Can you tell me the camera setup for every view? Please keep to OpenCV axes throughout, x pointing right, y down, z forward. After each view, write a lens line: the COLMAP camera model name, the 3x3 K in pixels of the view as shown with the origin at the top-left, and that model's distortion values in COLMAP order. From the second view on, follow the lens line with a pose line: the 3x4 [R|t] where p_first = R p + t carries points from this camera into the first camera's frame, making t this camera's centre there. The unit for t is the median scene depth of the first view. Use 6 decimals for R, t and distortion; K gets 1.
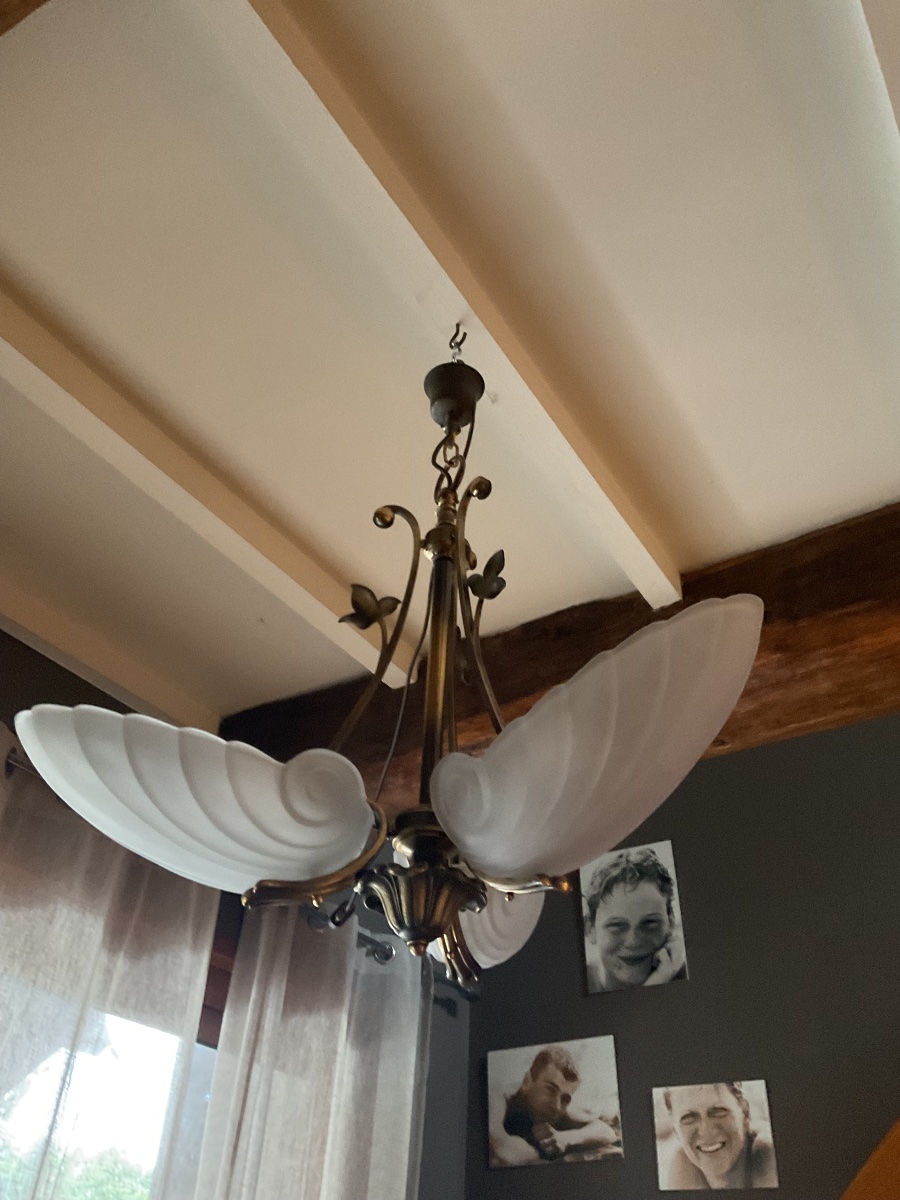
lens RADIAL K [[1008.5, 0, 449.8], [0, 1008.5, 596.2], [0, 0, 1]] dist [0.016272, -0.080171]
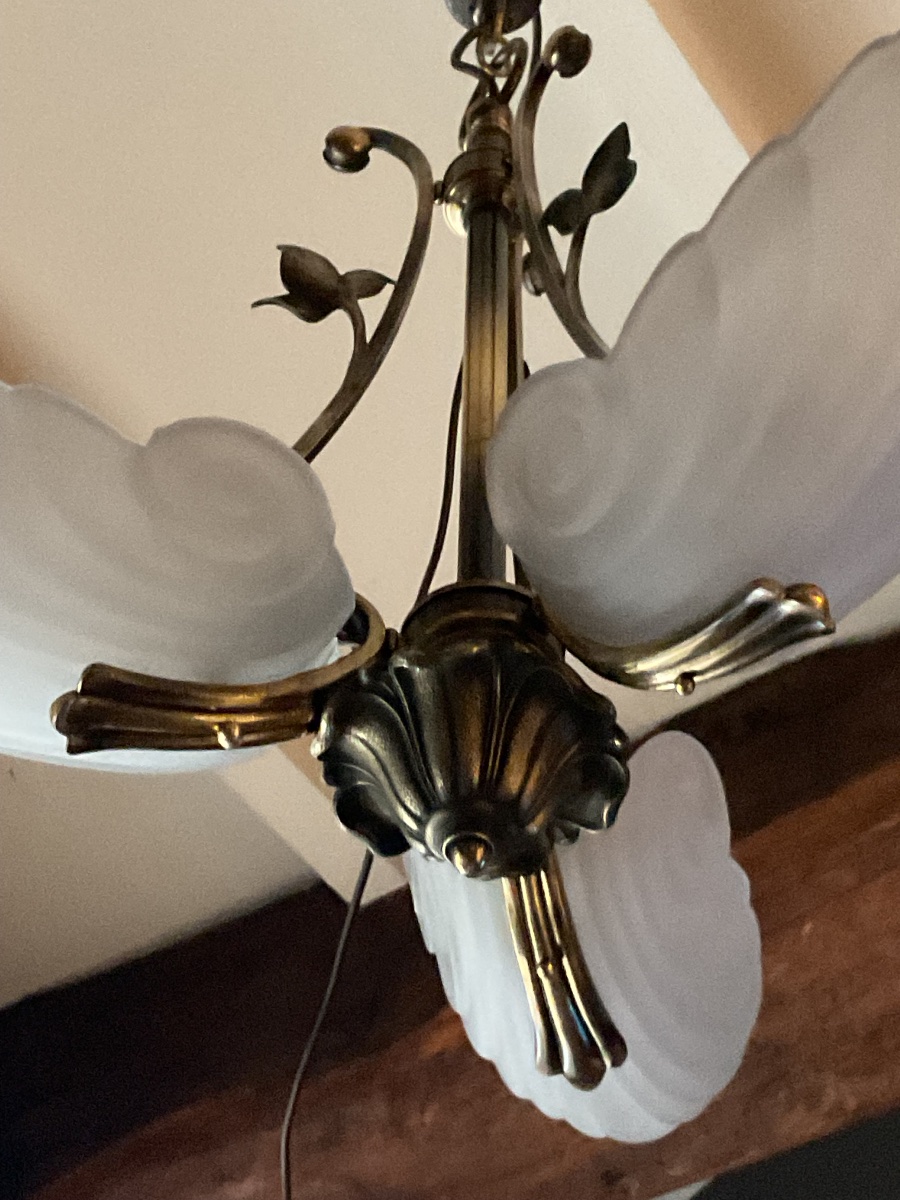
lens RADIAL K [[2474.2, 0, 439.9], [0, 2474.2, 596.7], [0, 0, 1]] dist [0.121110, 0.000000]
pose [[0.999550, -0.029946, -0.001813, -0.019241], [0.028791, 0.974487, -0.222591, 0.235830], [0.008433, 0.222439, 0.974910, -0.008588]]
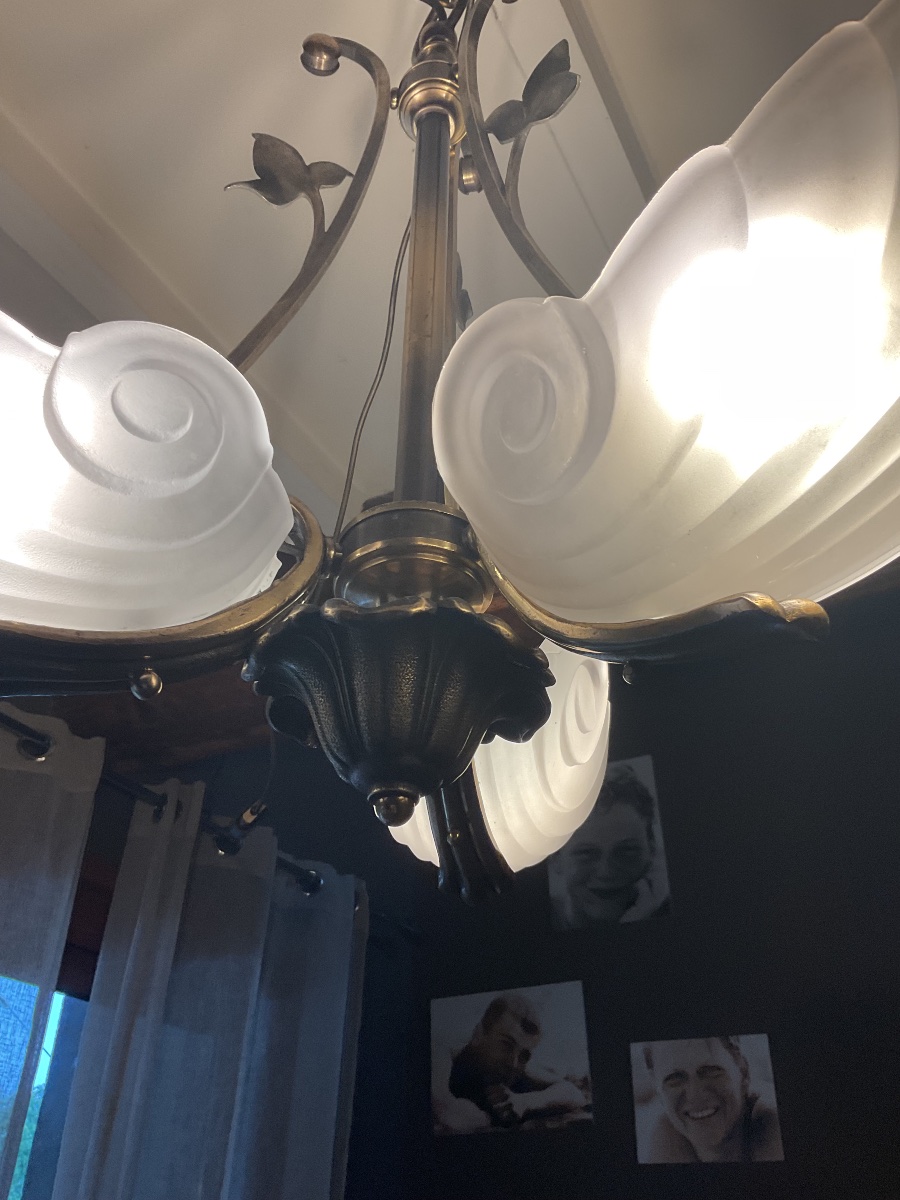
lens RADIAL K [[1008.5, 0, 440.6], [0, 1008.5, 604.7], [0, 0, 1]] dist [0.016272, -0.080171]
pose [[0.998000, 0.018254, 0.060528, -0.019329], [-0.021790, 0.998062, 0.058280, 0.120688], [-0.059347, -0.059482, 0.996464, 0.296204]]
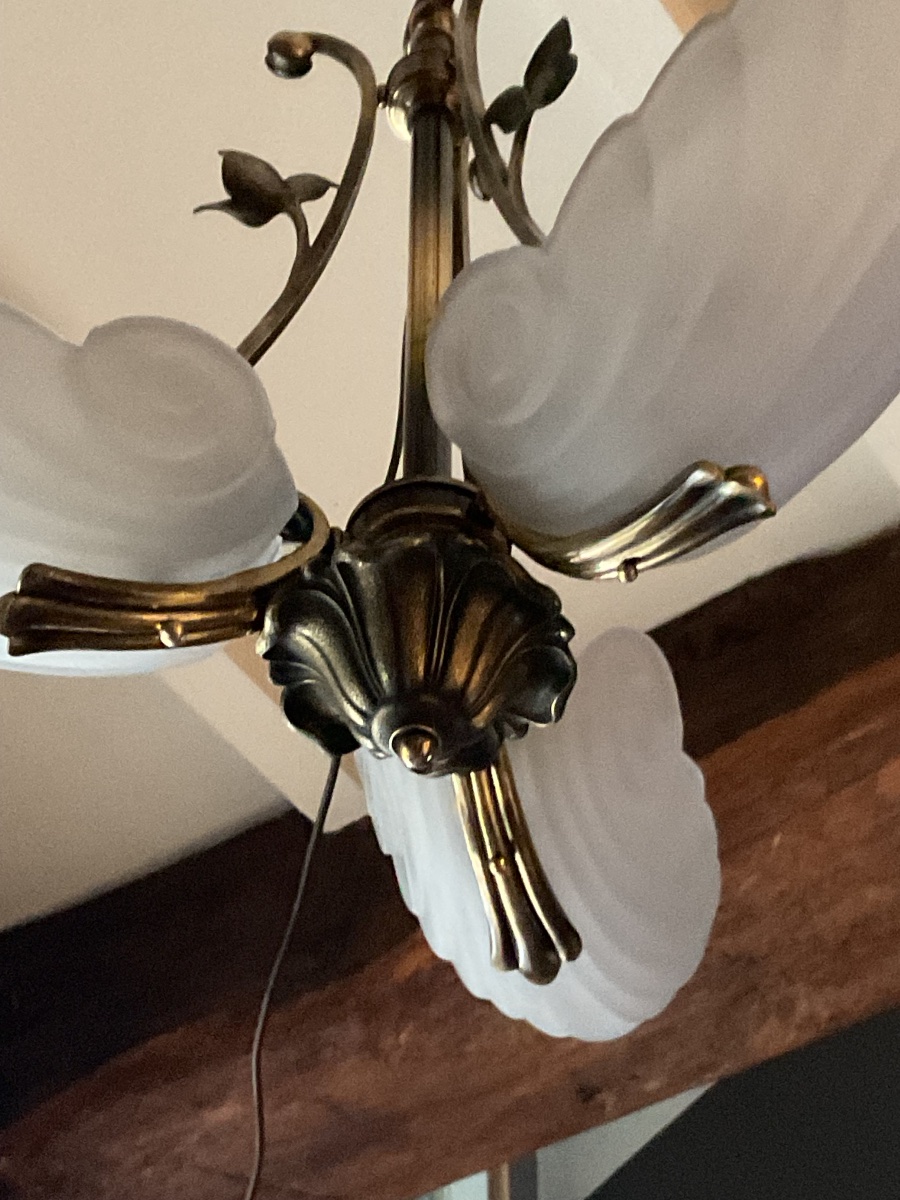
lens RADIAL K [[2474.2, 0, 443.4], [0, 2474.2, 602.7], [0, 0, 1]] dist [0.121110, 0.000000]
pose [[0.998643, -0.051858, 0.004698, -0.010937], [0.051752, 0.978525, -0.199525, 0.246733], [0.005750, 0.199497, 0.979881, -0.003368]]
